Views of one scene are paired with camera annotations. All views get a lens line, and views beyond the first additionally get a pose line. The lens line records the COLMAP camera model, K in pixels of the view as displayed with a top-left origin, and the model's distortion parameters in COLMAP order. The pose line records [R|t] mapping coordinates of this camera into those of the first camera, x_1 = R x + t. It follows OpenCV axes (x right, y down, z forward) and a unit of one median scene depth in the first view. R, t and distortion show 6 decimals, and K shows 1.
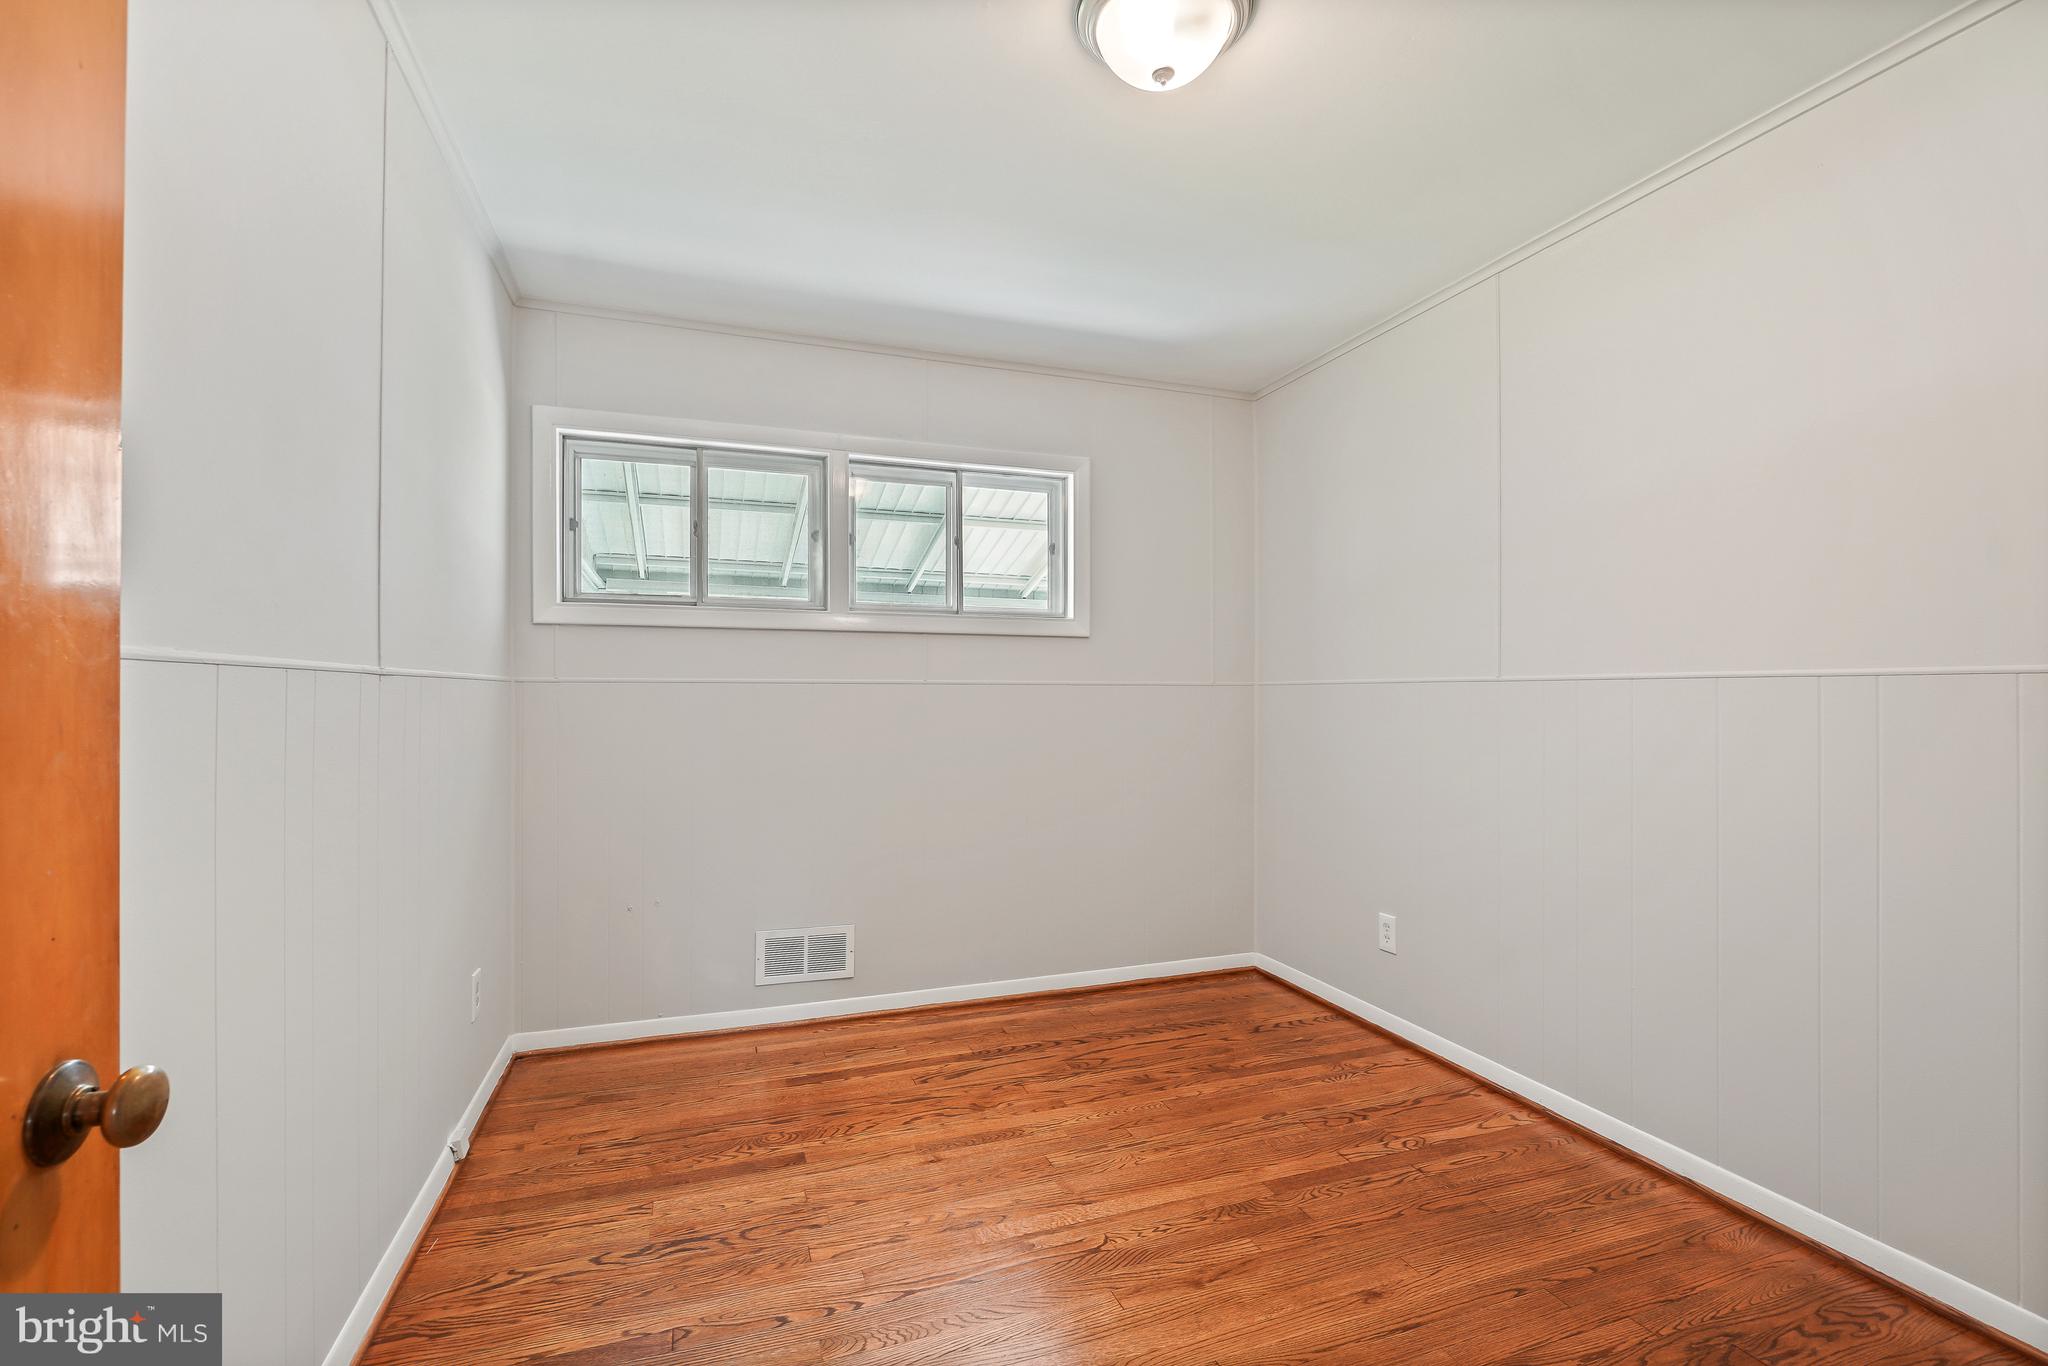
lens RADIAL K [[898.6, 0, 1033.3], [0, 898.6, 682.1], [0, 0, 1]] dist [-0.012150, 0.001279]
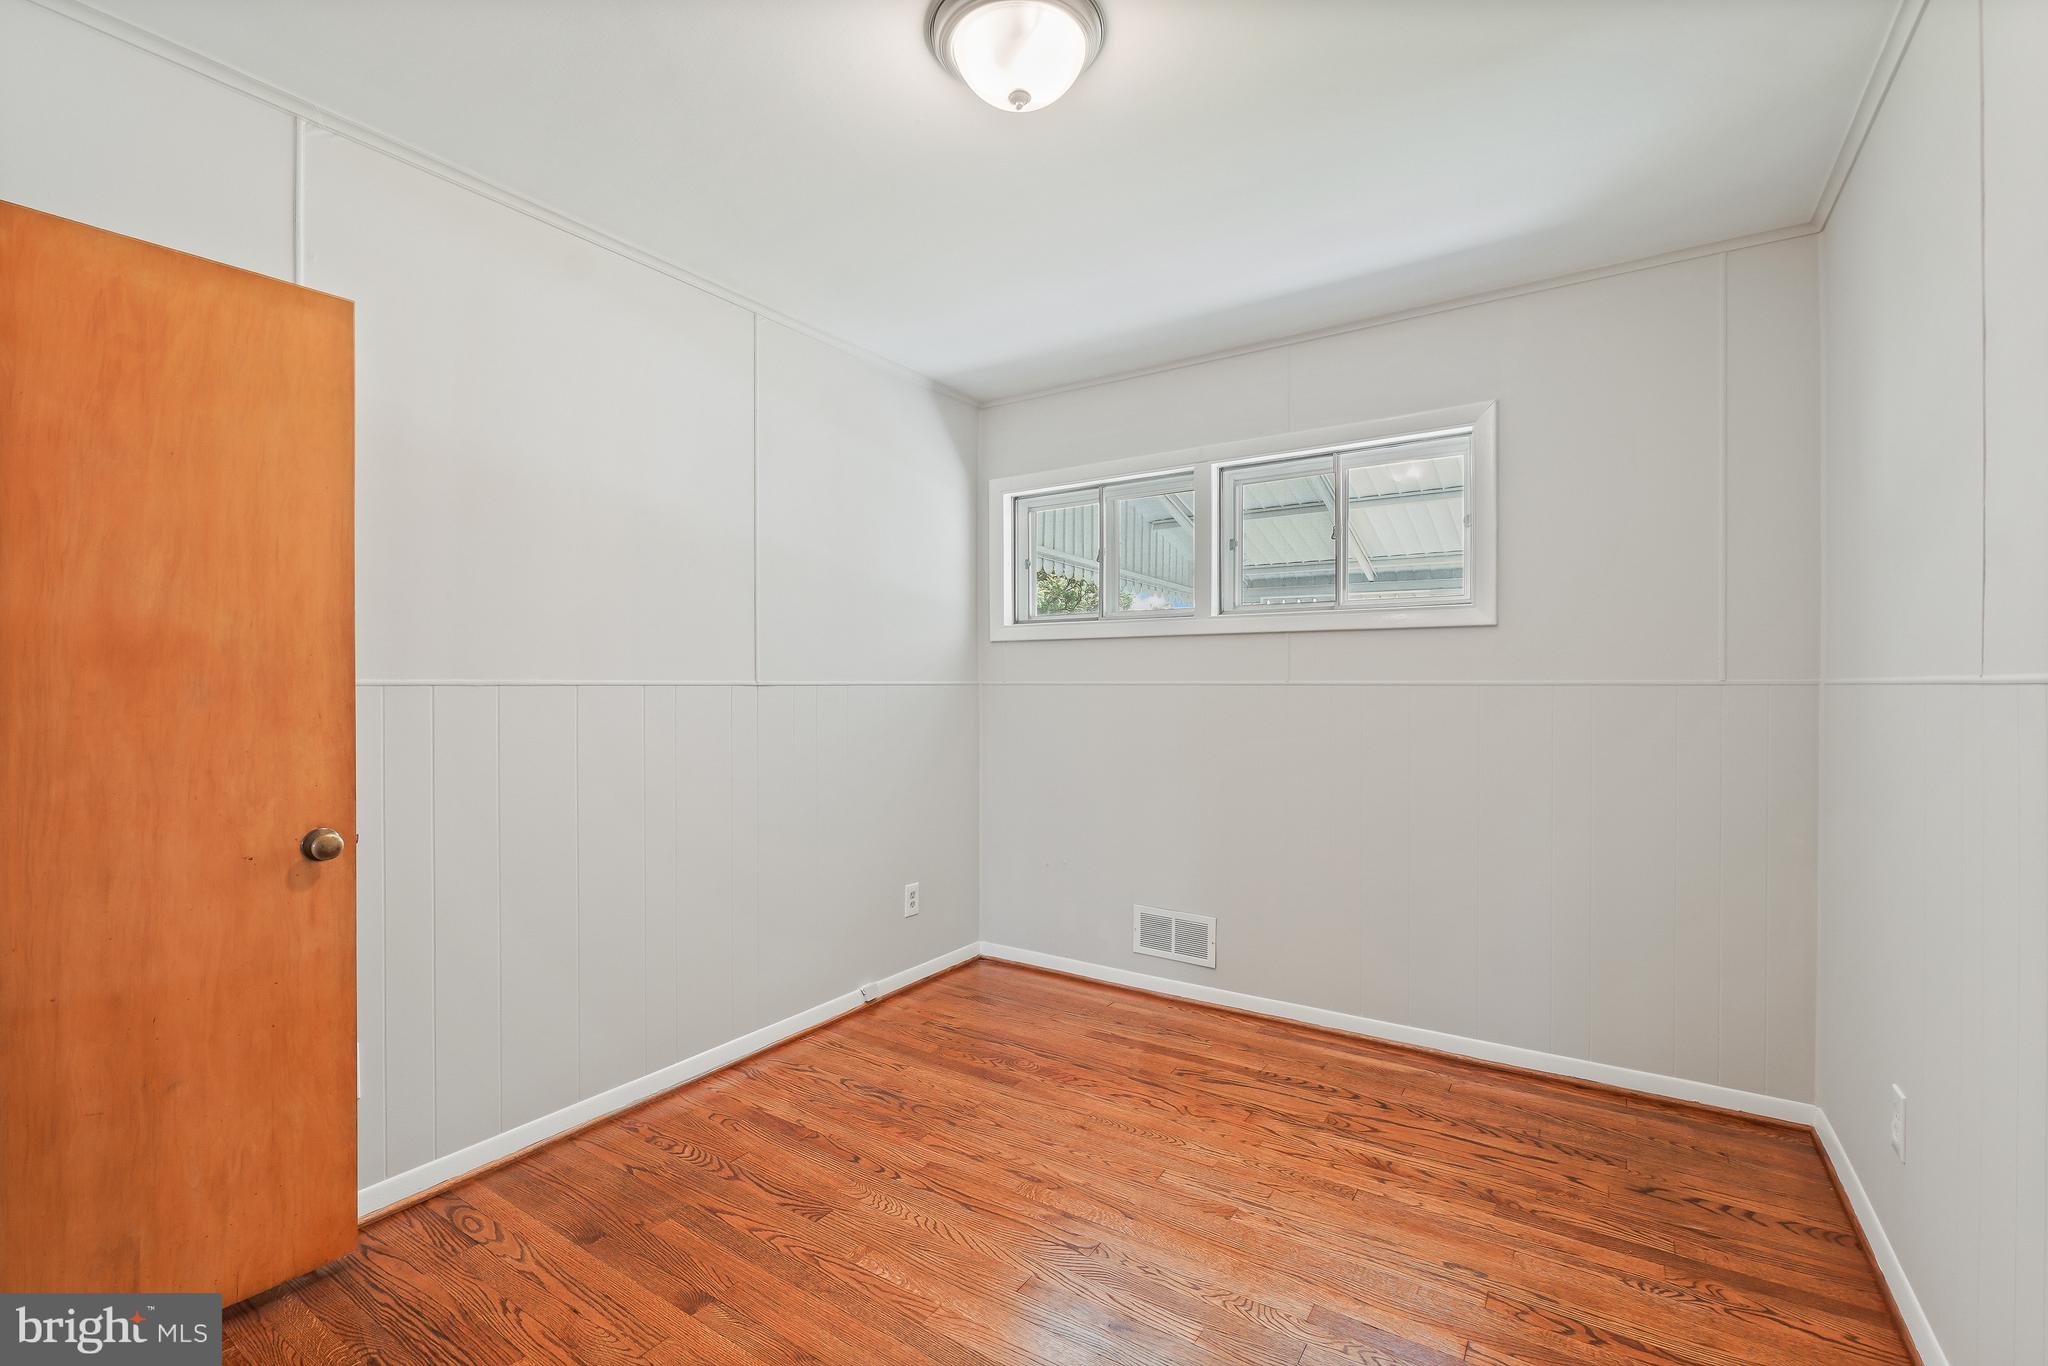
lens RADIAL K [[898.6, 0, 1023.0], [0, 898.6, 686.1], [0, 0, 1]] dist [-0.012150, 0.001279]
pose [[0.588690, -0.001381, -0.808357, 0.538599], [0.009720, 0.999938, 0.005370, -0.005444], [0.808300, -0.011018, 0.588668, 0.227794]]
